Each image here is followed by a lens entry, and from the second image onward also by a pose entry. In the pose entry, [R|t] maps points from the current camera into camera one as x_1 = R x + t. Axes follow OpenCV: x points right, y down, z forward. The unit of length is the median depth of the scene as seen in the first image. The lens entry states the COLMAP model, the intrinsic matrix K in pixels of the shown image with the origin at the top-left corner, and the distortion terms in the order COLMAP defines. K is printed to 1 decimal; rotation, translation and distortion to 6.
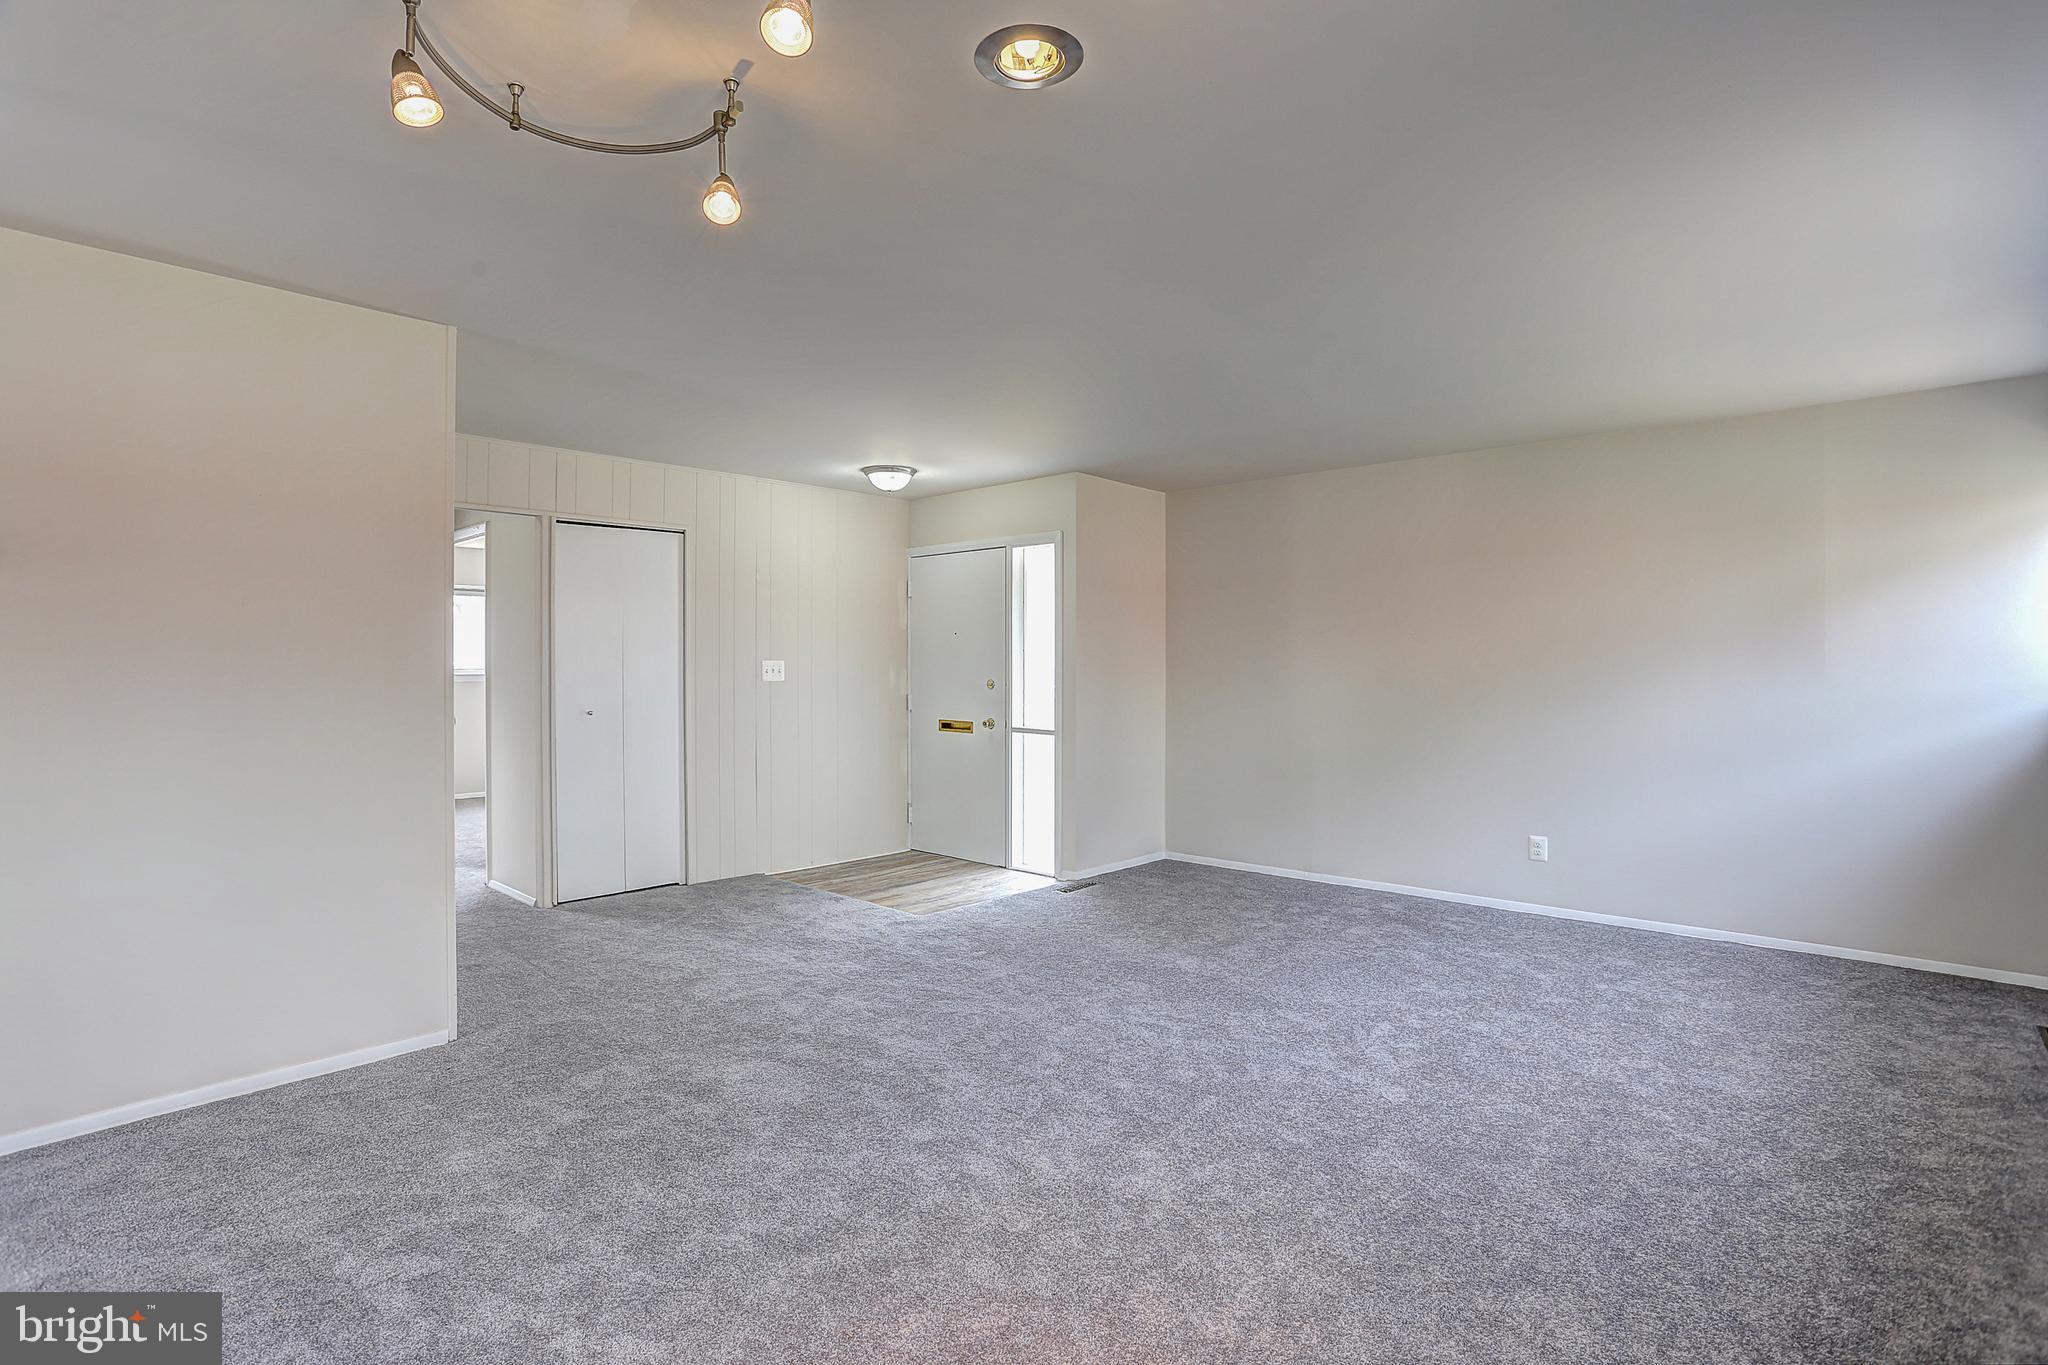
lens RADIAL K [[1015.1, 0, 1028.3], [0, 1015.1, 676.7], [0, 0, 1]] dist [-0.058372, 0.021967]
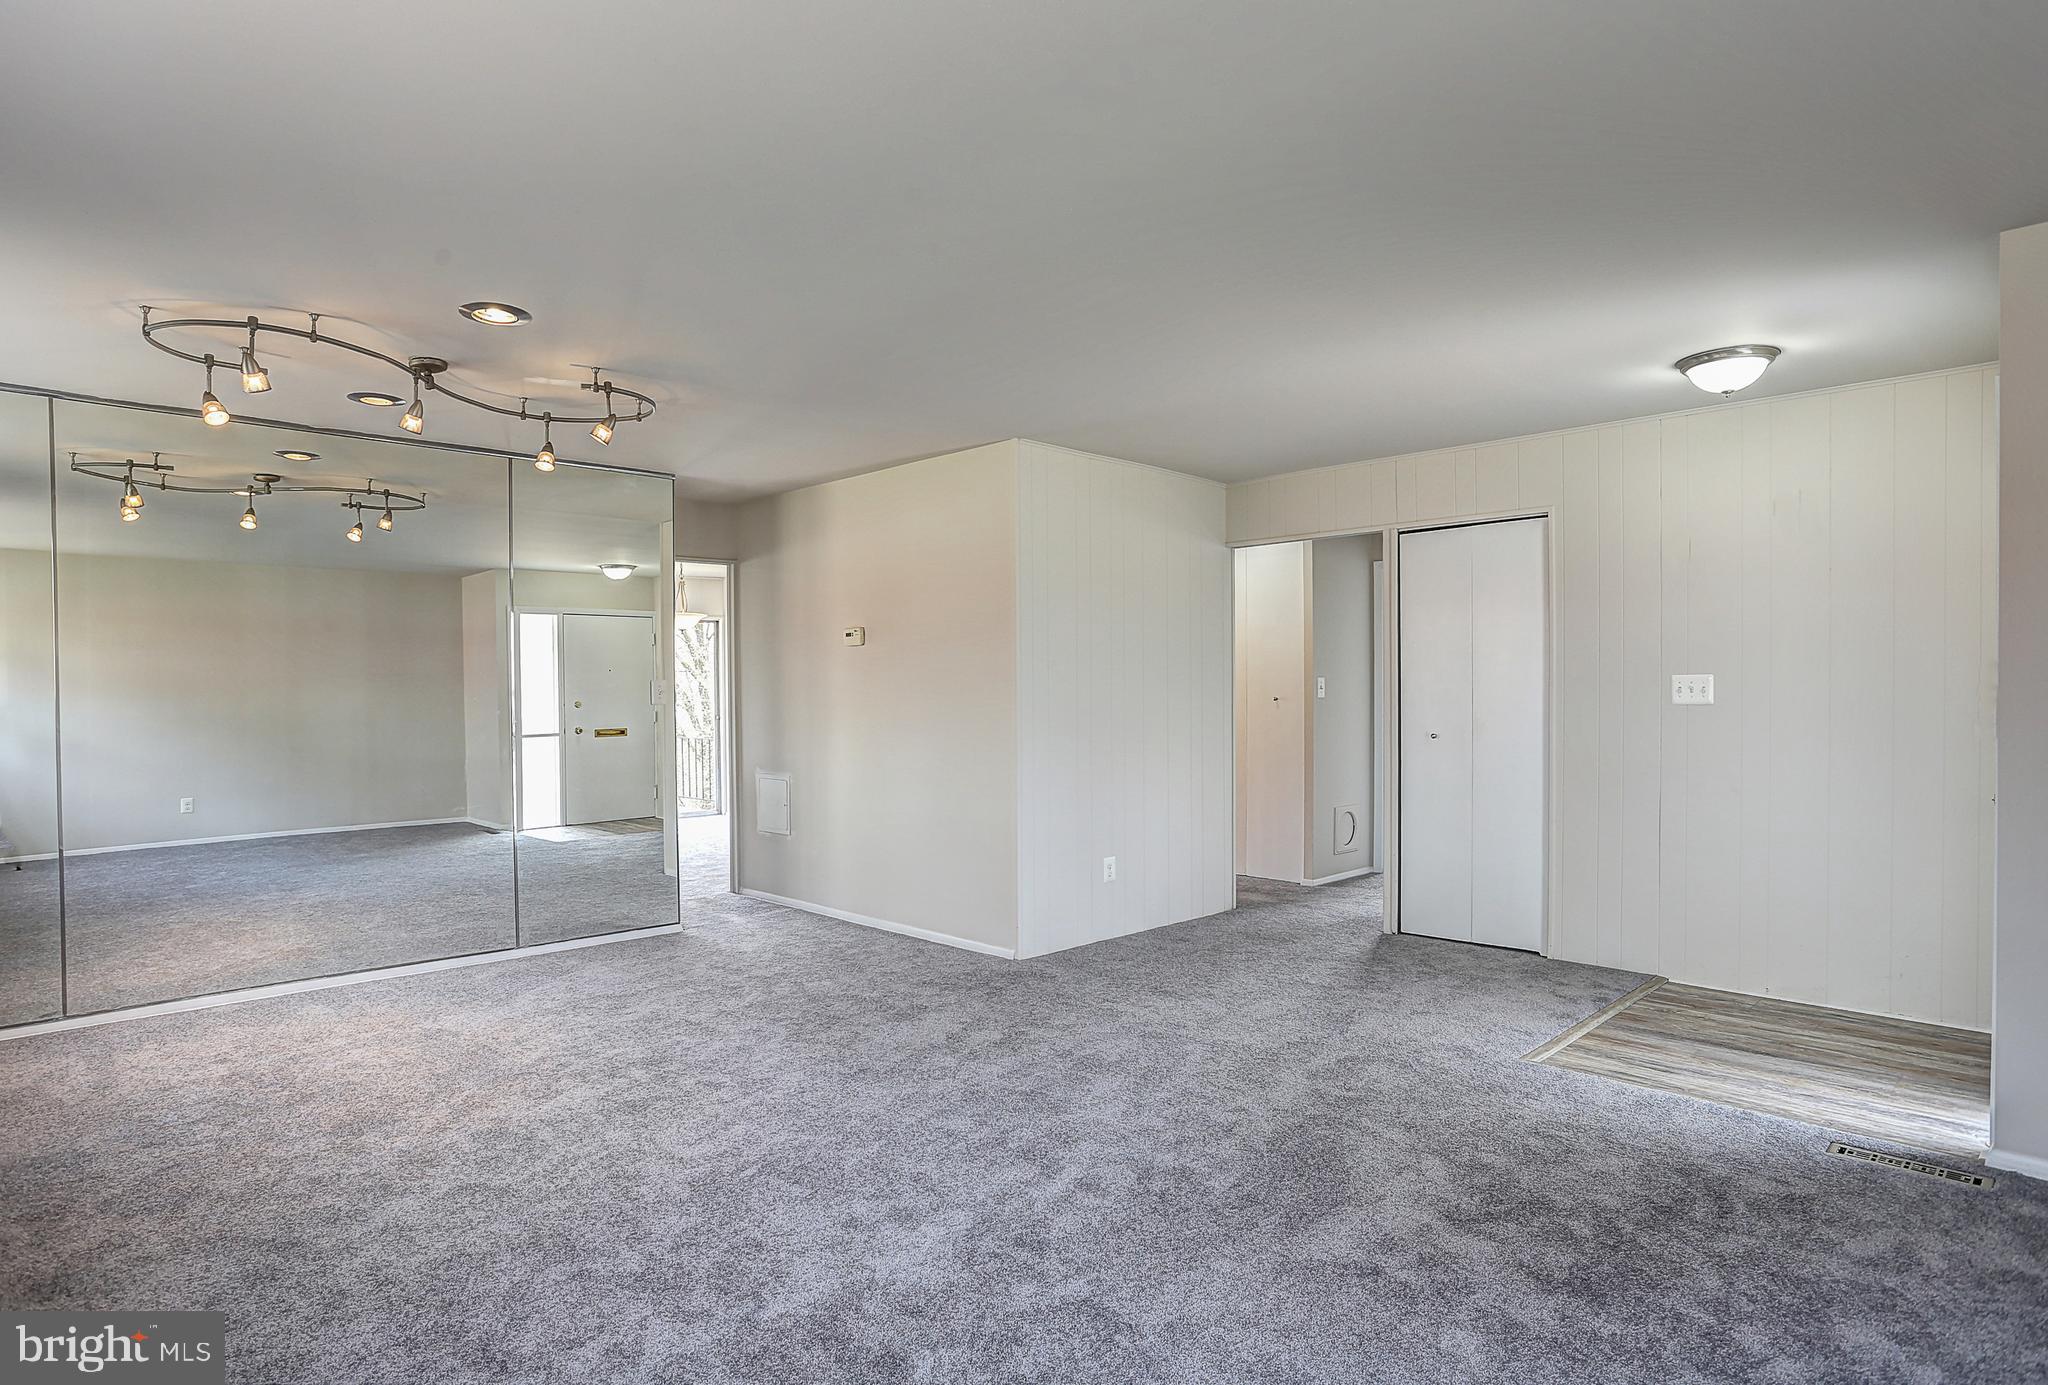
lens RADIAL K [[1150.7, 0, 1024.0], [0, 1150.7, 692.5], [0, 0, 1]] dist [-0.000131, -0.000106]
pose [[-0.033683, 0.019314, -0.999246, 0.596600], [-0.003644, 0.999804, 0.019447, -0.018796], [0.999426, 0.004296, -0.033606, 0.624732]]
